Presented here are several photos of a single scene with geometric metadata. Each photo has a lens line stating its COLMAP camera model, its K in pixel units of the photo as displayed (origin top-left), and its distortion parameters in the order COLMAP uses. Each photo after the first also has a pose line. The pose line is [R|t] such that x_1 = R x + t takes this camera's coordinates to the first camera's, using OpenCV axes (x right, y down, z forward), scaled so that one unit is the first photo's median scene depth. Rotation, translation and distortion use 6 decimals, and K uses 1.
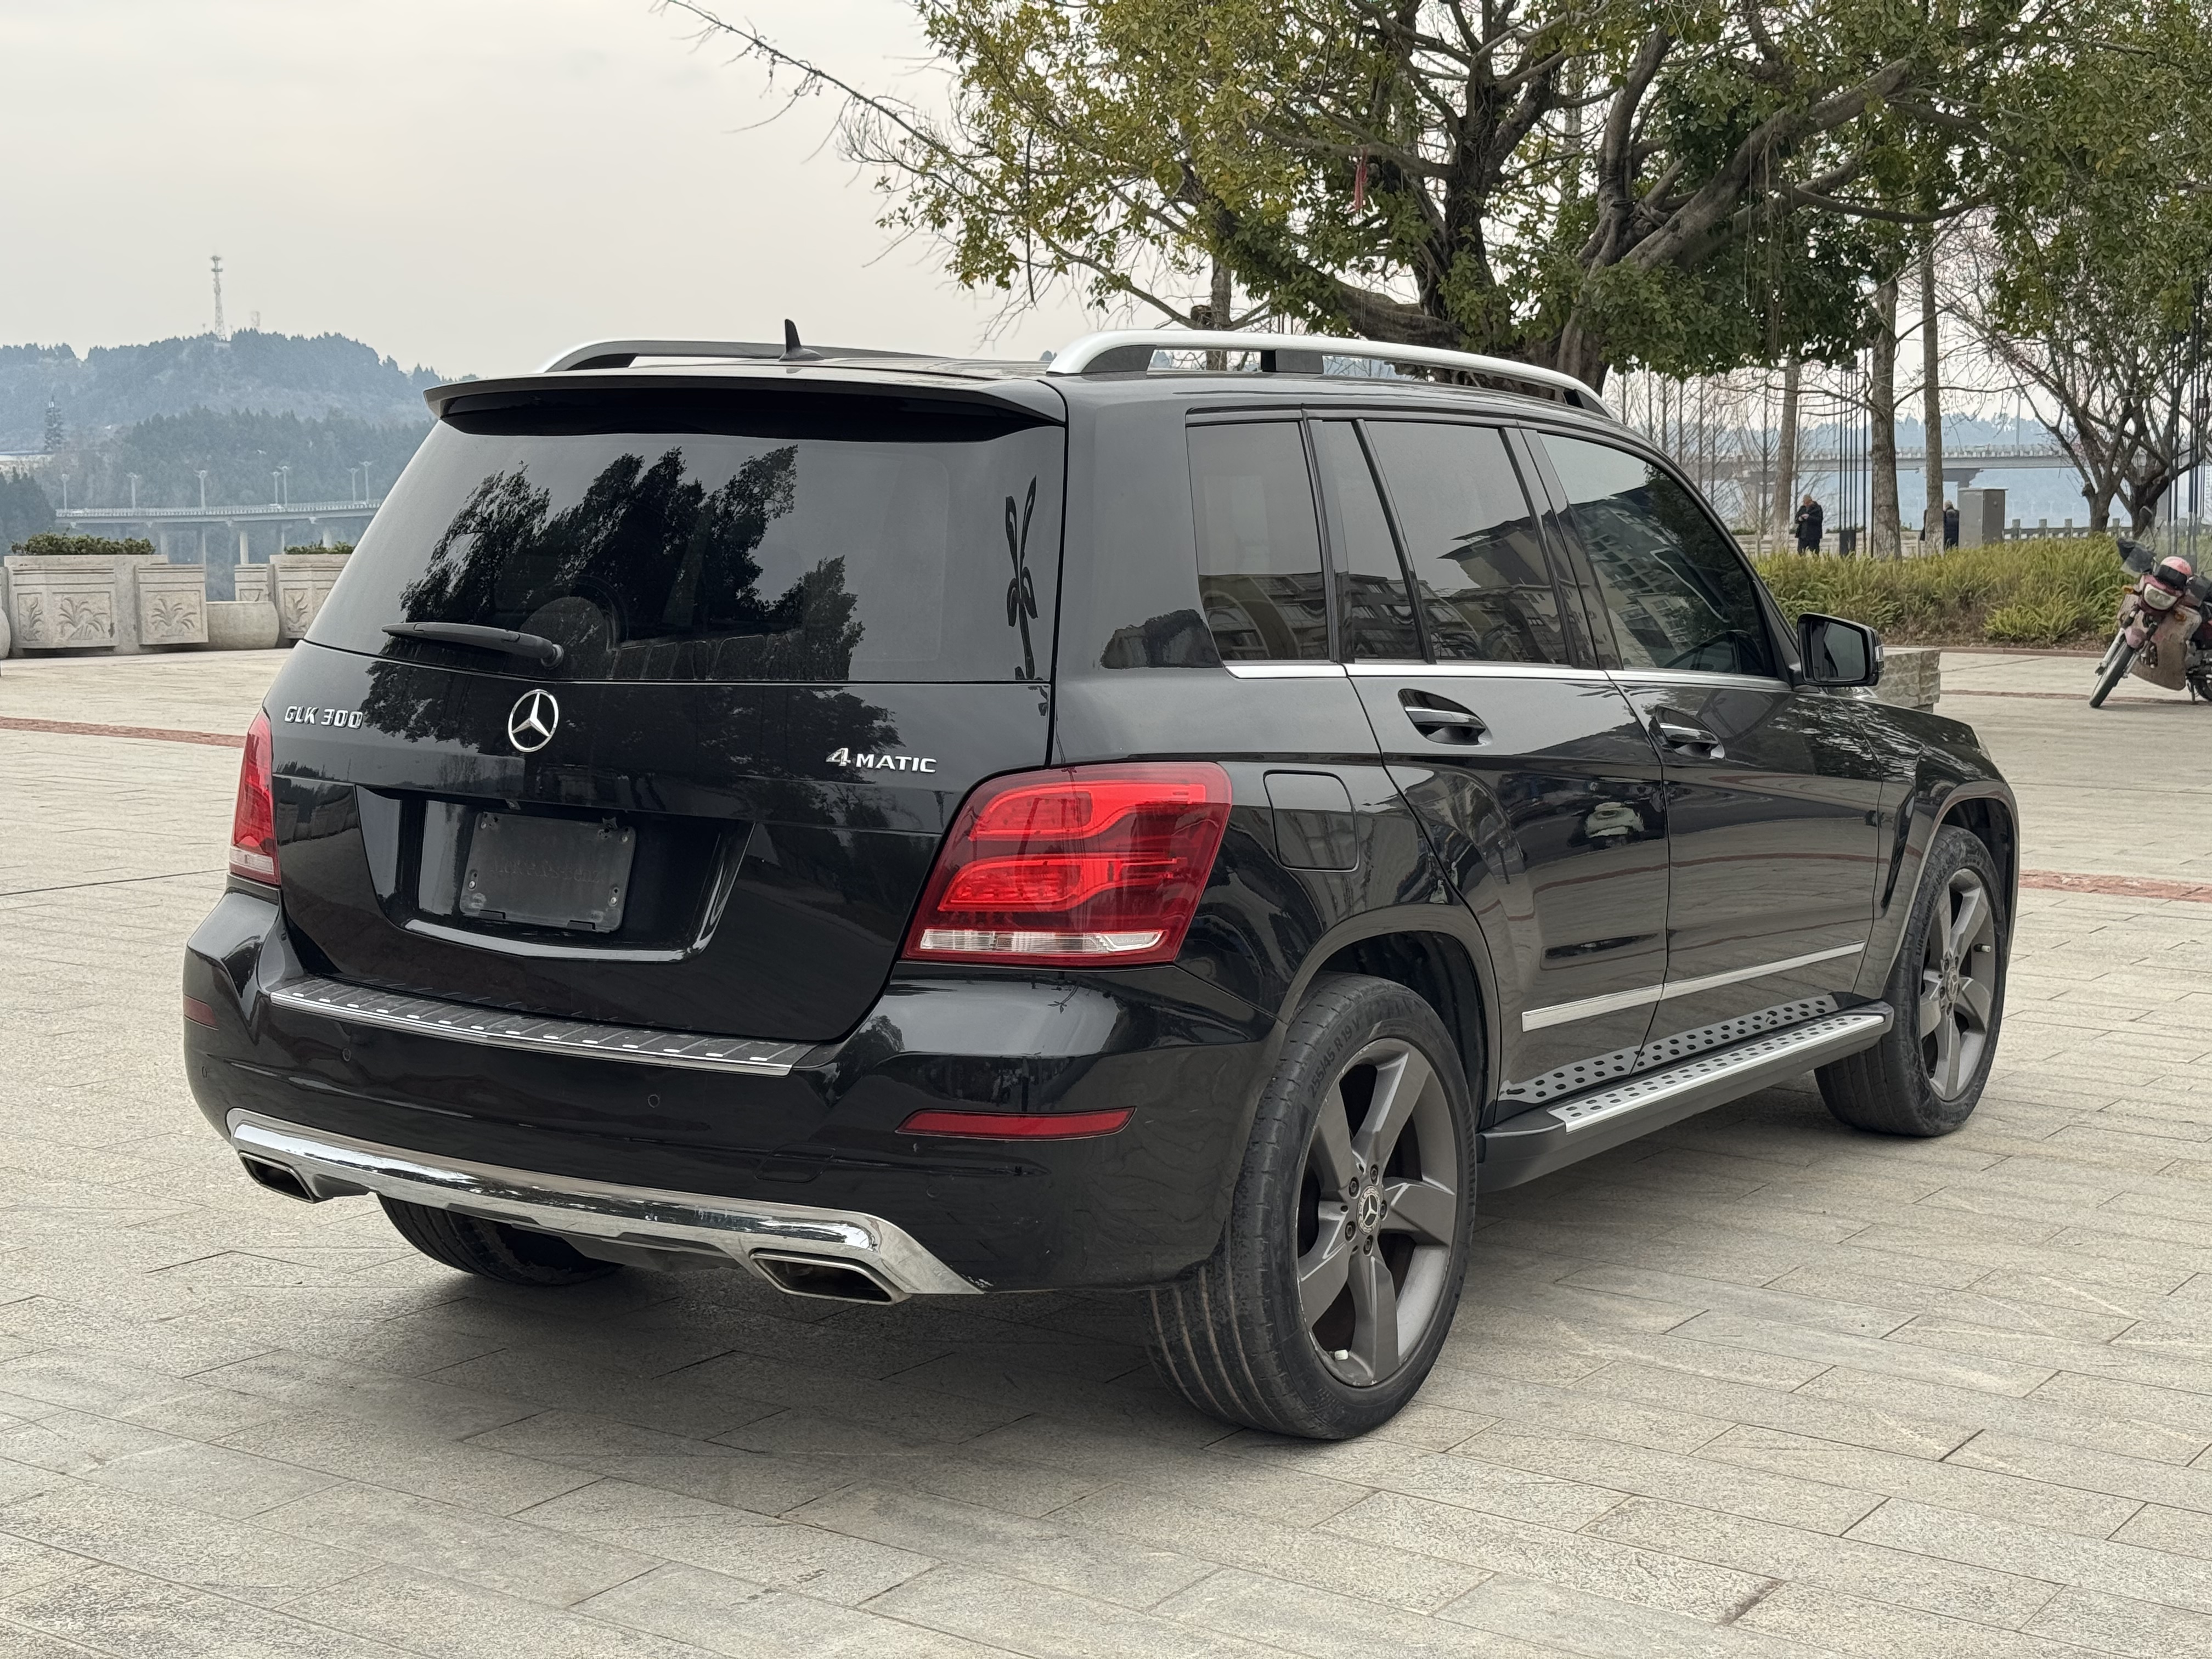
lens RADIAL K [[3041.8, 0, 1106.0], [0, 3041.8, 829.5], [0, 0, 1]] dist [0.182755, -0.336414]
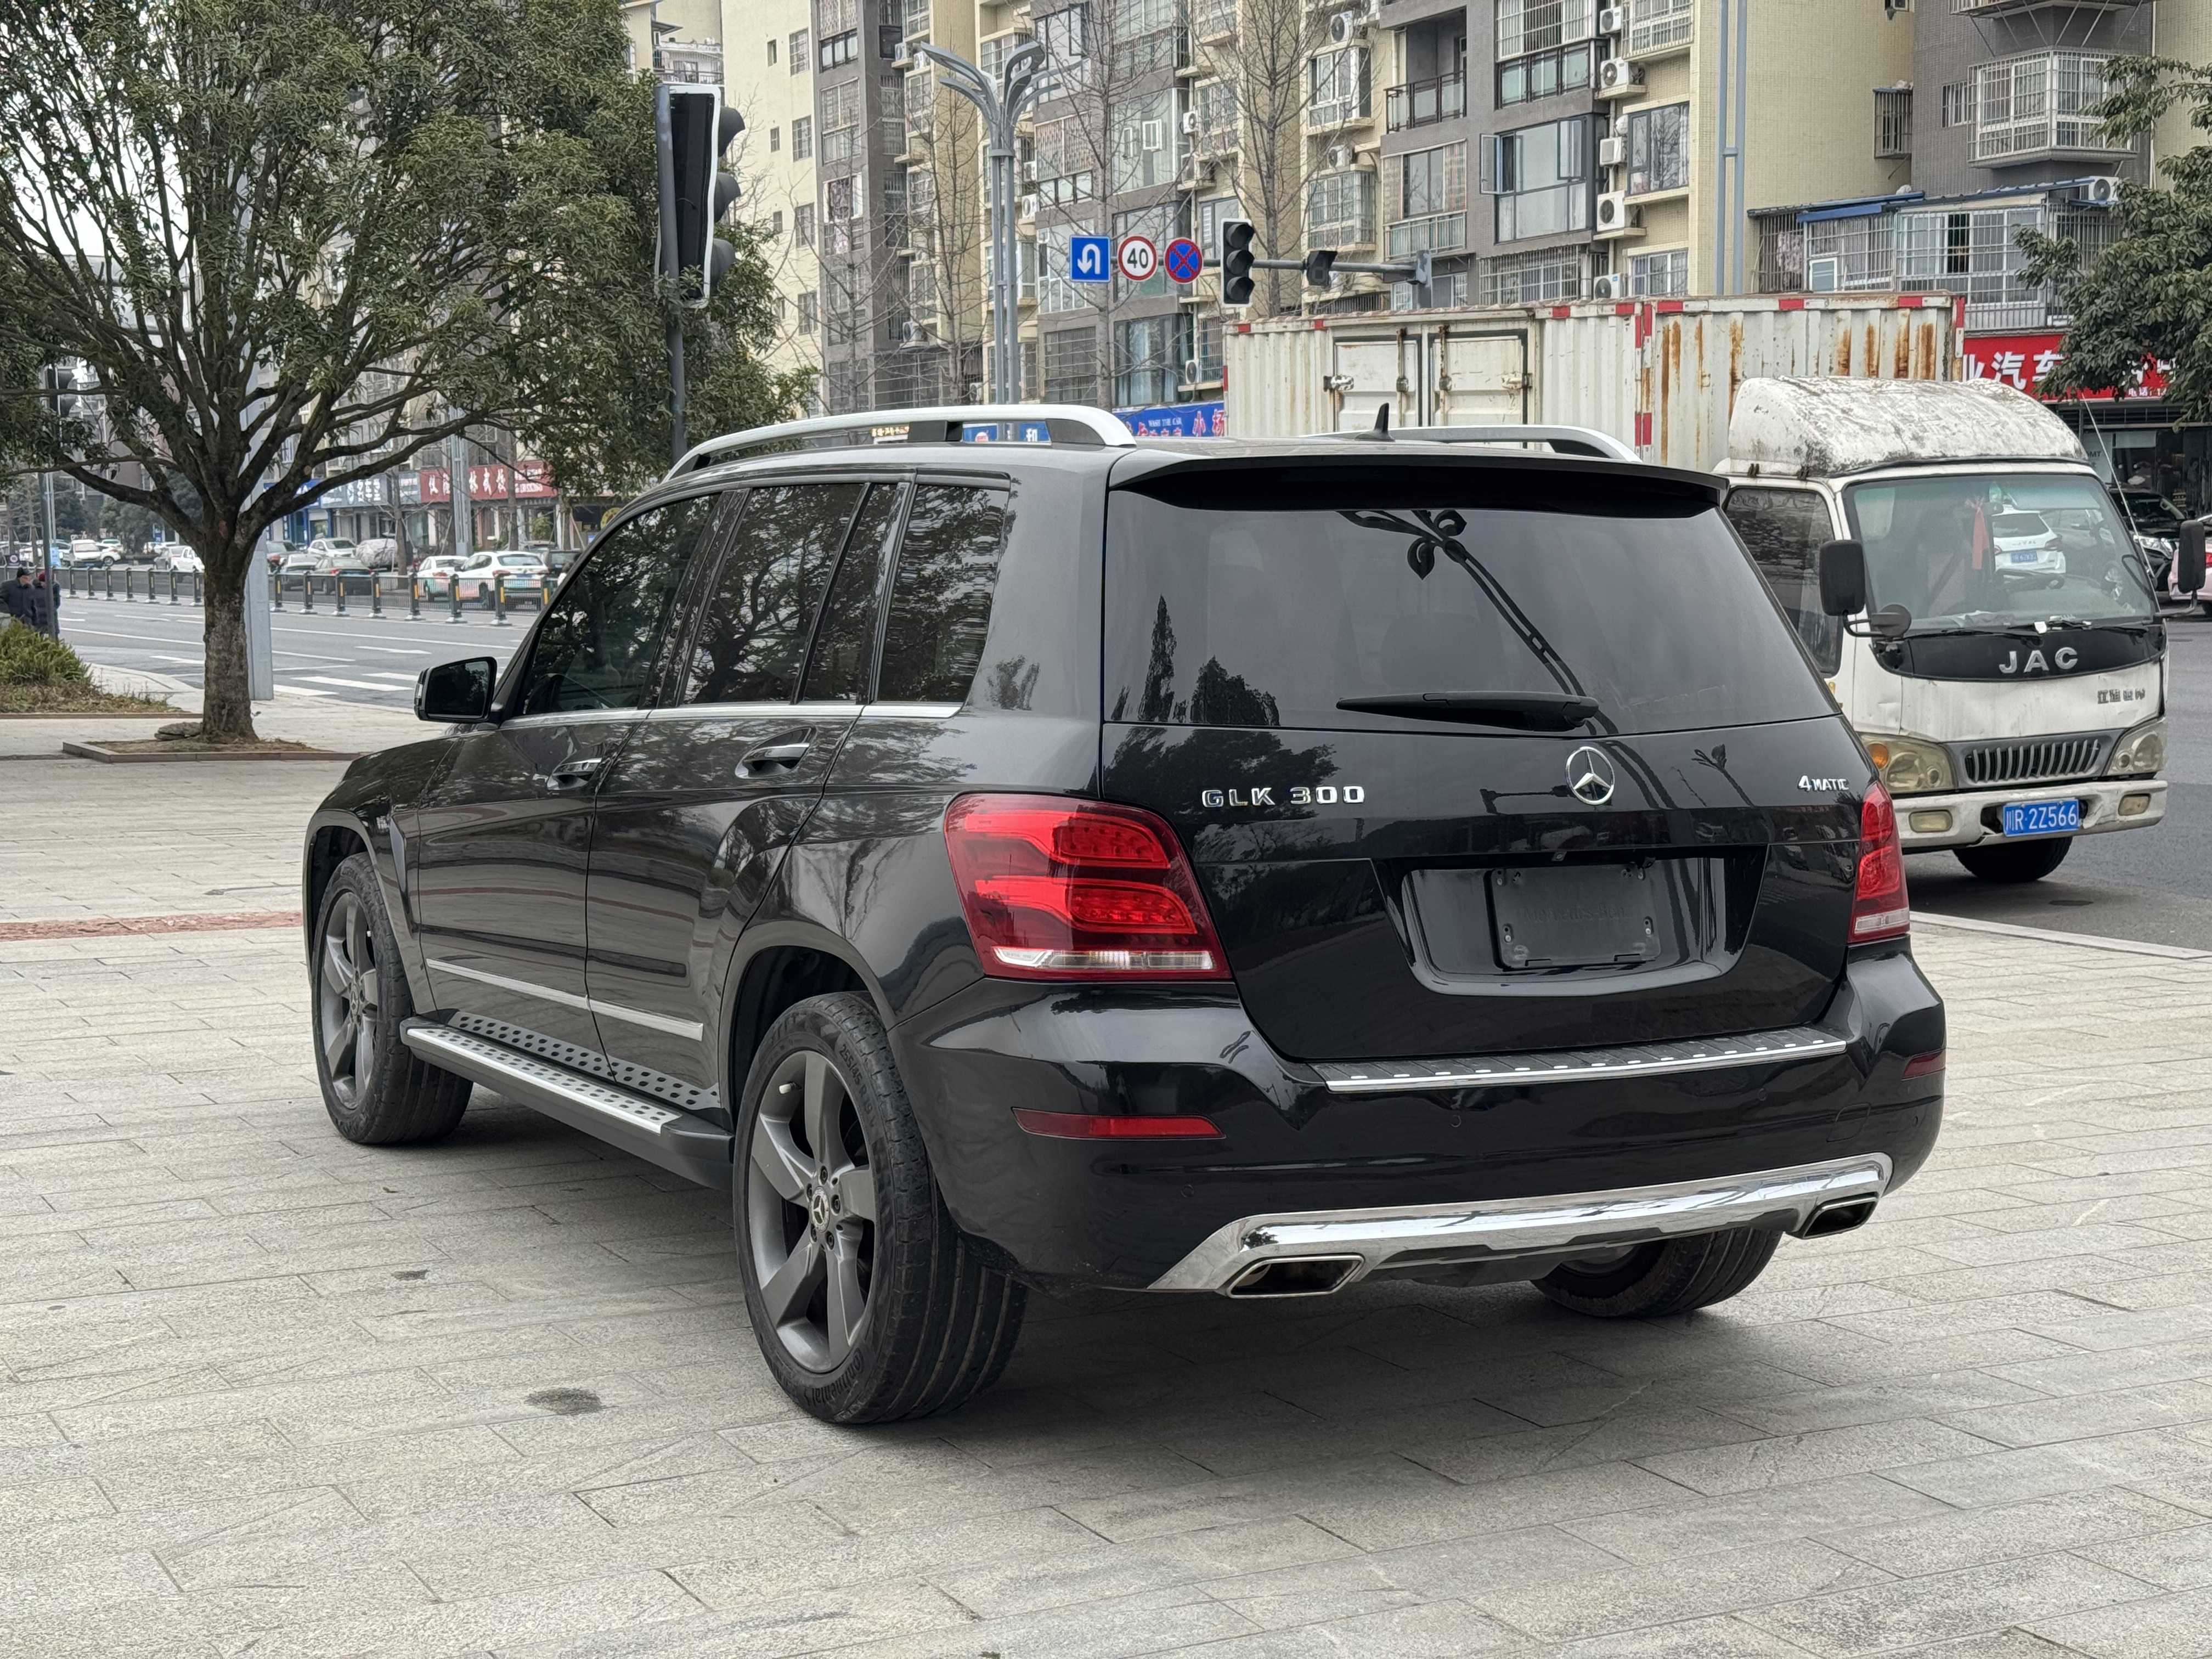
lens RADIAL K [[3041.8, 0, 1106.0], [0, 3041.8, 829.5], [0, 0, 1]] dist [0.182755, -0.336414]
pose [[0.463807, -0.079047, 0.882403, -0.990959], [0.091558, 0.994955, 0.041005, -0.062316], [-0.881193, 0.061773, 0.468704, 0.530877]]
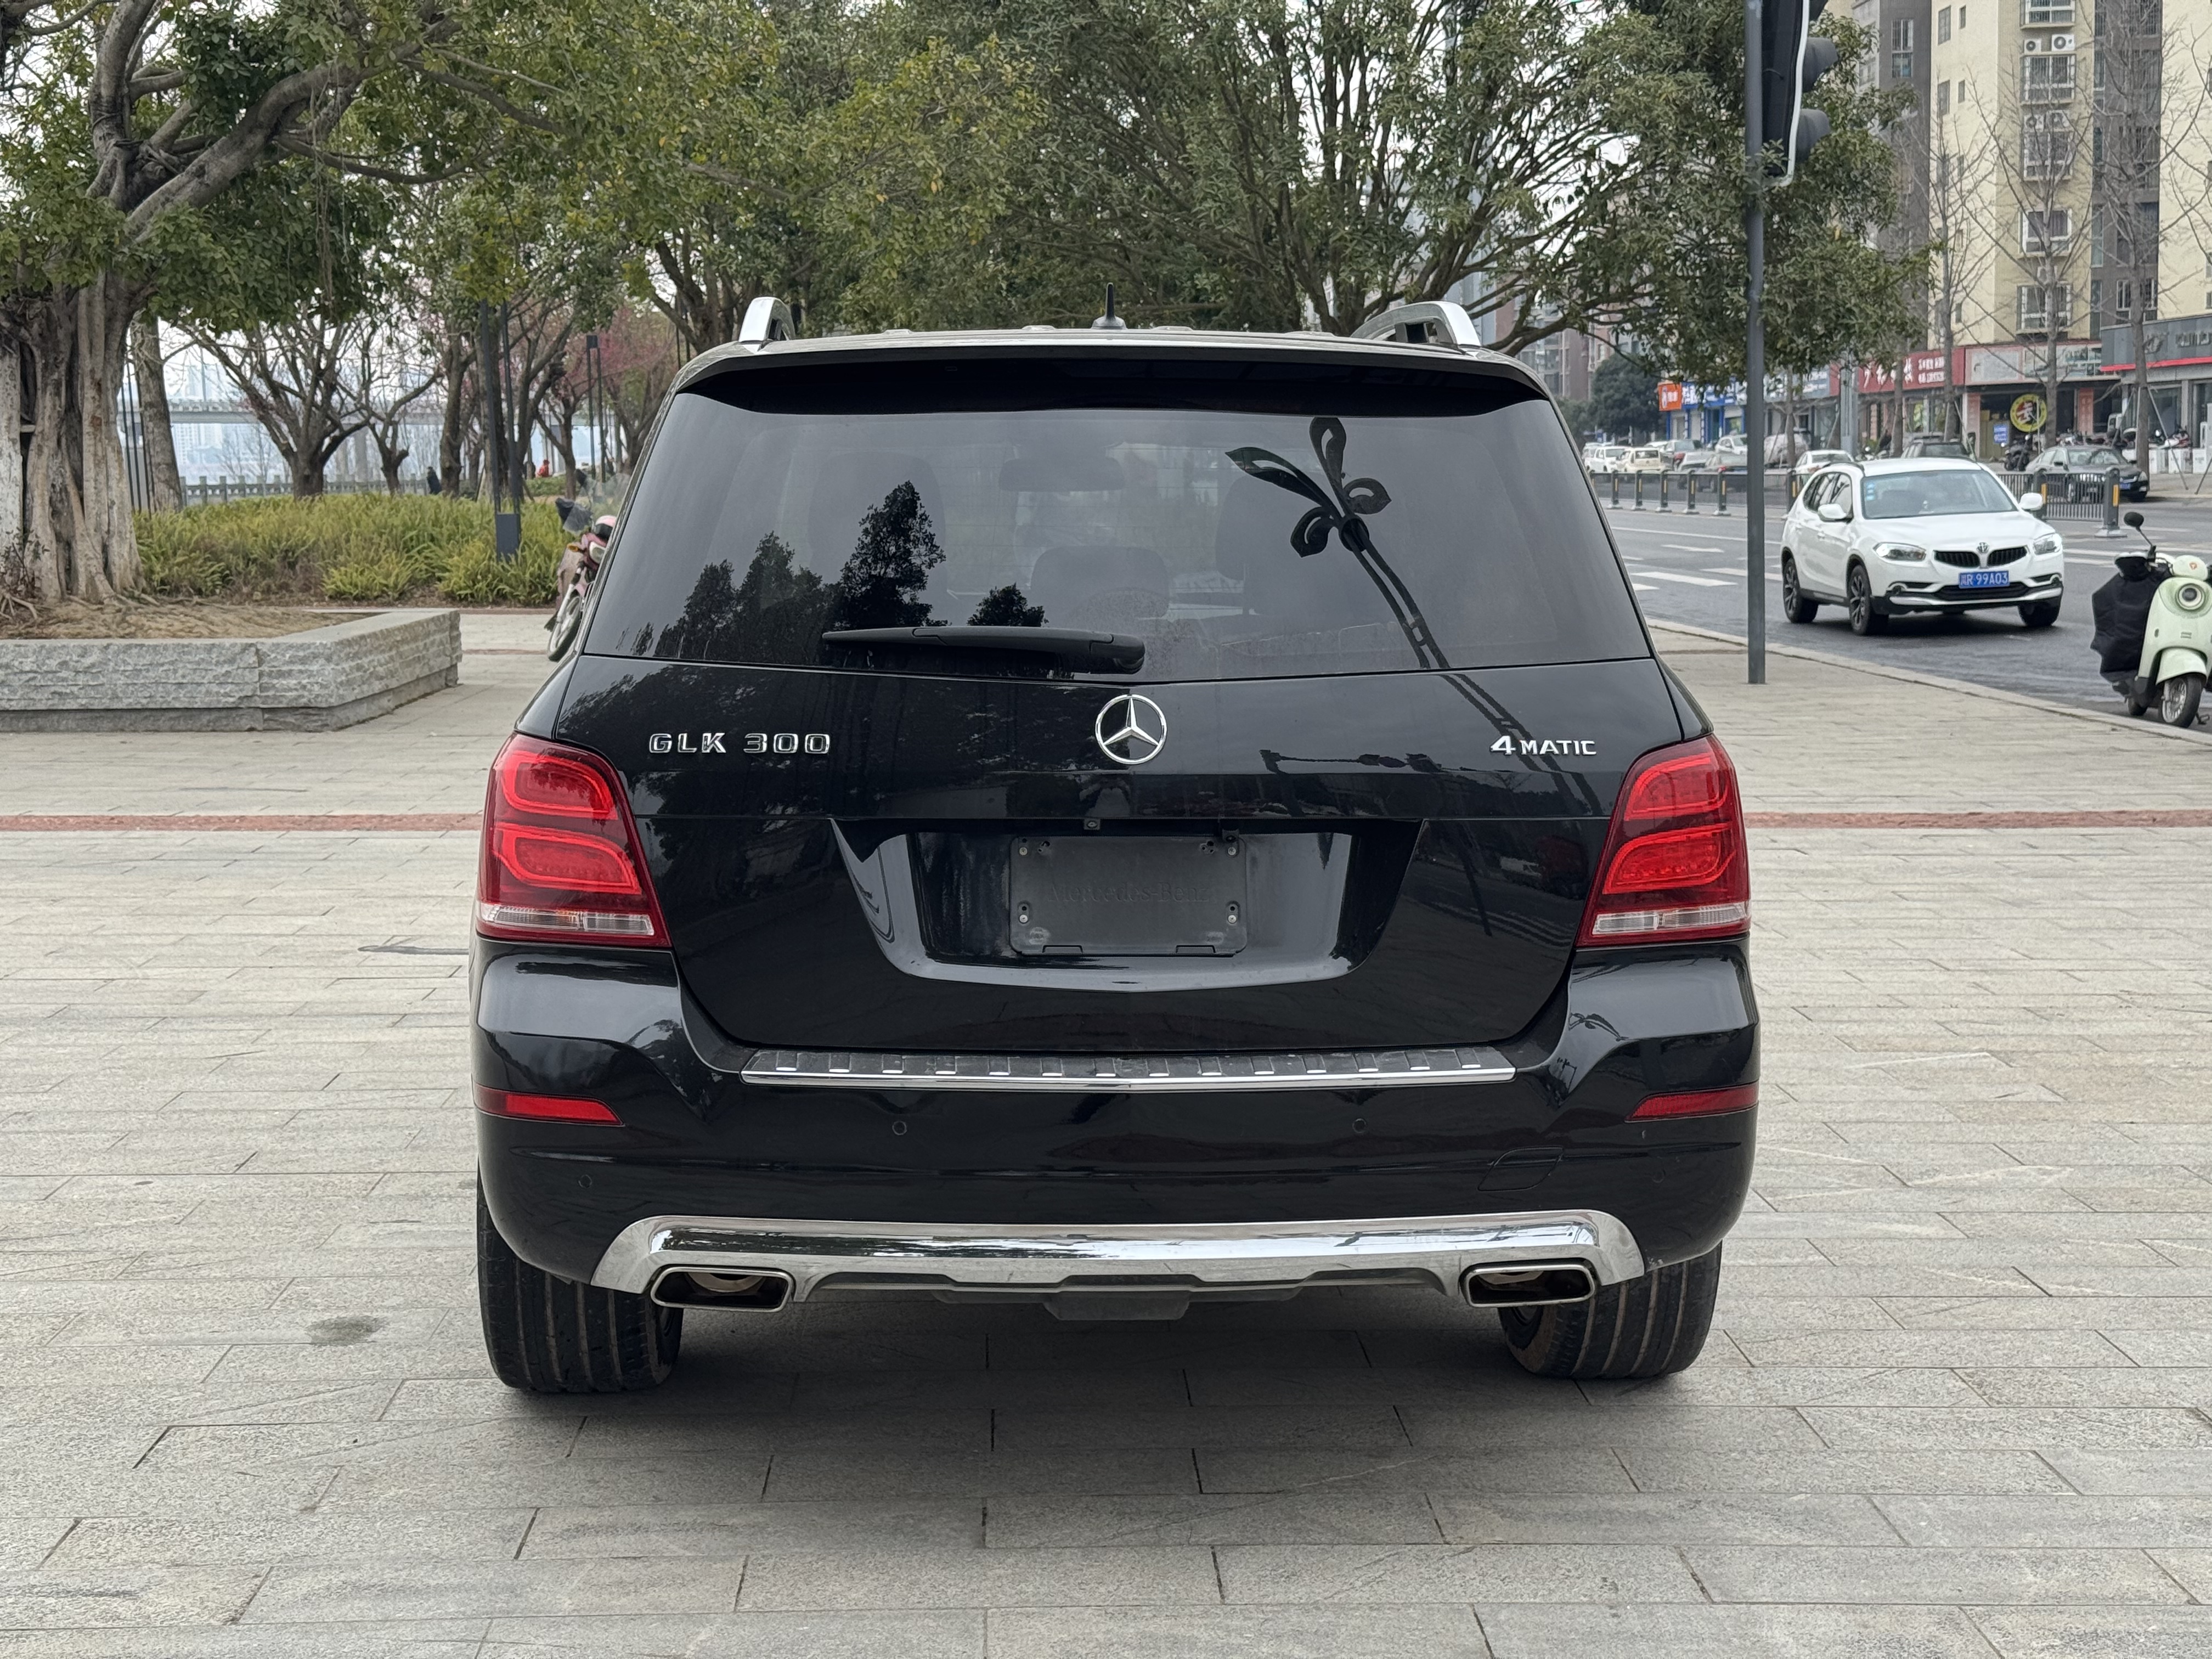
lens RADIAL K [[3041.8, 0, 1106.0], [0, 3041.8, 829.5], [0, 0, 1]] dist [0.182755, -0.336414]
pose [[0.813863, -0.078348, 0.575750, -0.563139], [0.070393, 0.996864, 0.036147, -0.030822], [-0.576777, 0.011110, 0.816826, 0.214946]]
